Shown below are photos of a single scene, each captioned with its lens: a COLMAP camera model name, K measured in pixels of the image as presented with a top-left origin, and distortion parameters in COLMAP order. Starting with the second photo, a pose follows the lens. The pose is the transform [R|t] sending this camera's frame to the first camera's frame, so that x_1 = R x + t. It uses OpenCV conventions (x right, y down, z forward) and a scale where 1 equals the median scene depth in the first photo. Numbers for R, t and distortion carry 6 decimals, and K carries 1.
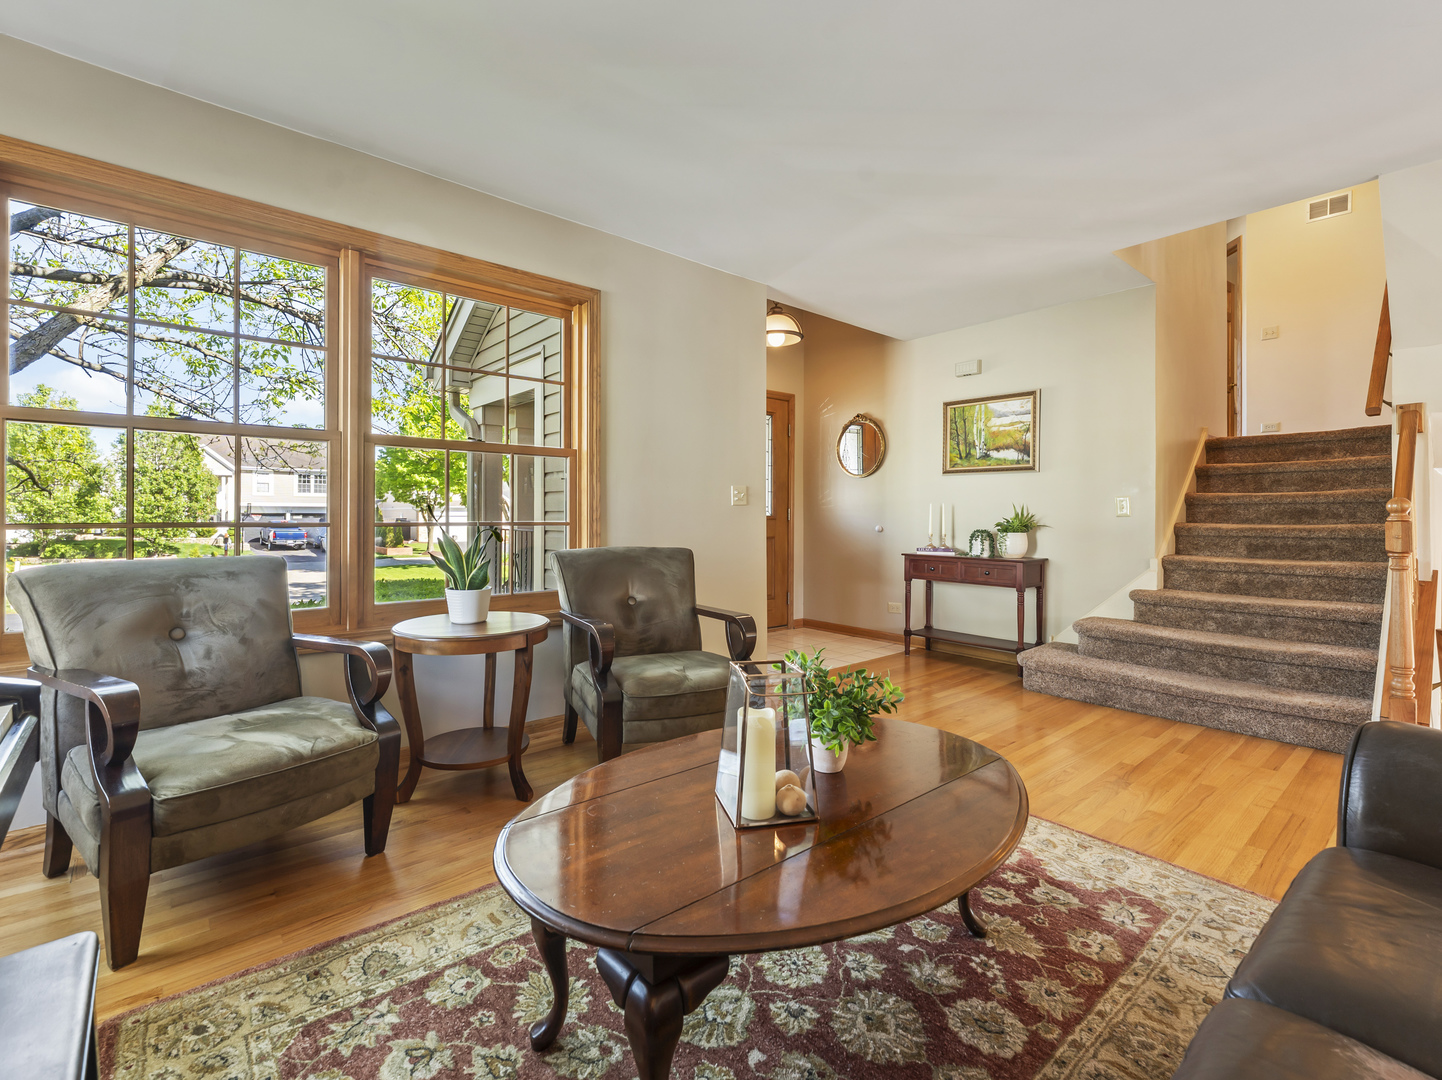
lens RADIAL K [[656.3, 0, 719.6], [0, 656.3, 524.7], [0, 0, 1]] dist [0.001178, -0.000442]
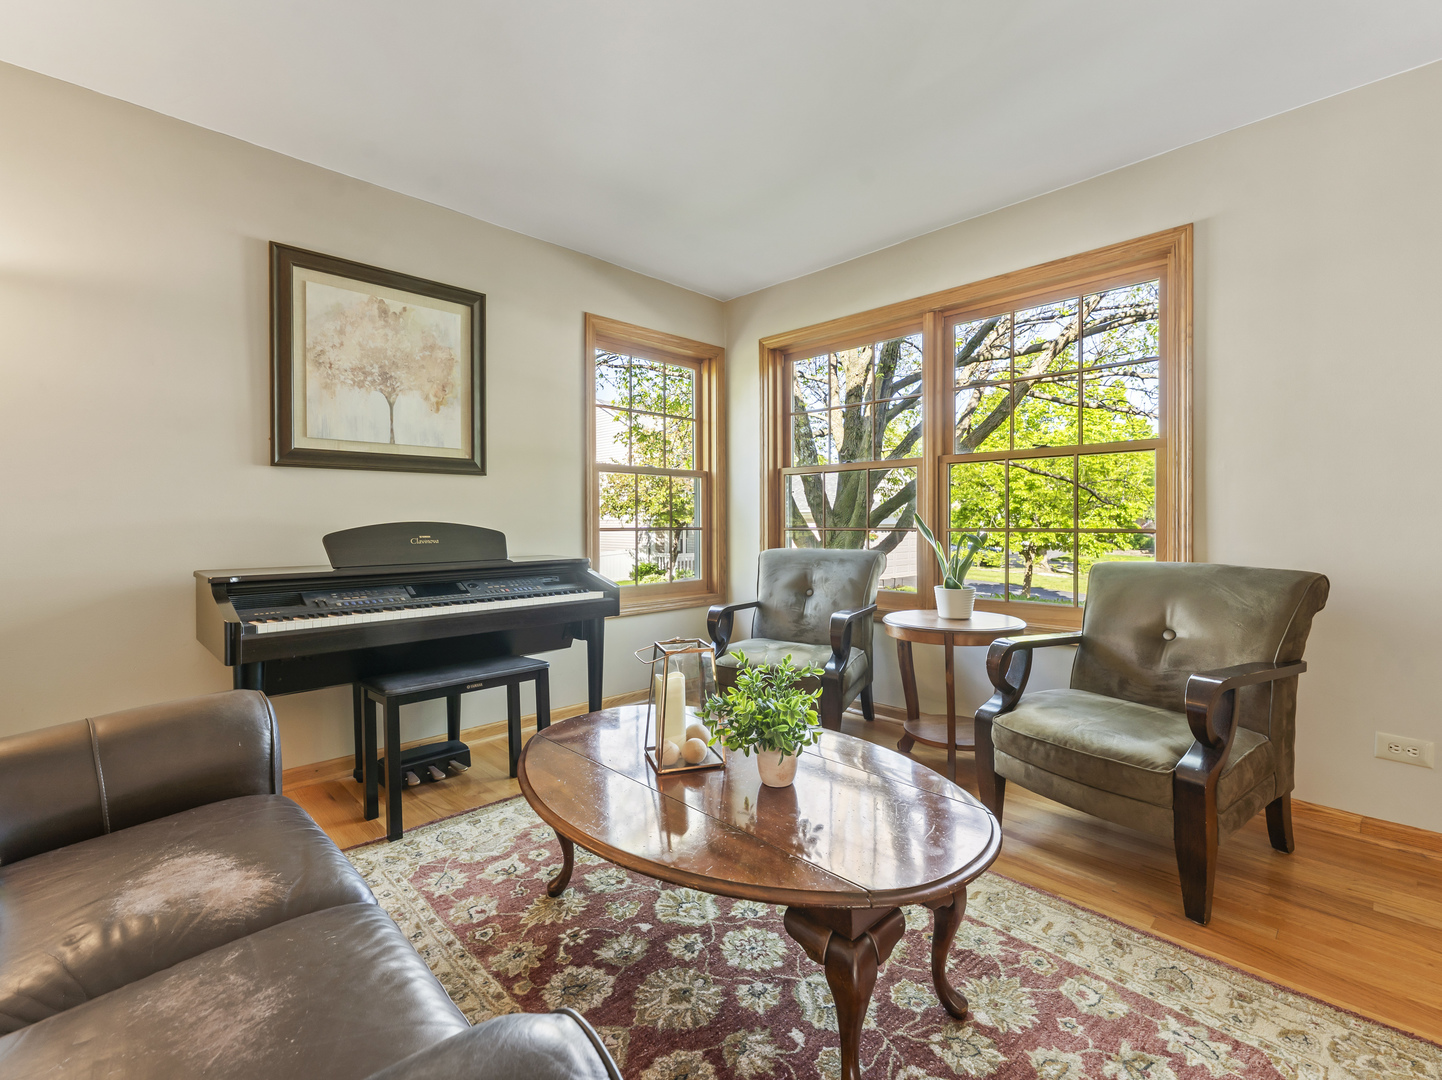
lens RADIAL K [[656.3, 0, 719.6], [0, 656.3, 524.7], [0, 0, 1]] dist [0.001178, -0.000442]
pose [[0.066142, -0.002880, -0.997806, 1.151057], [-0.007356, 0.999967, -0.003374, -0.004466], [0.997783, 0.007563, 0.066119, 0.867236]]
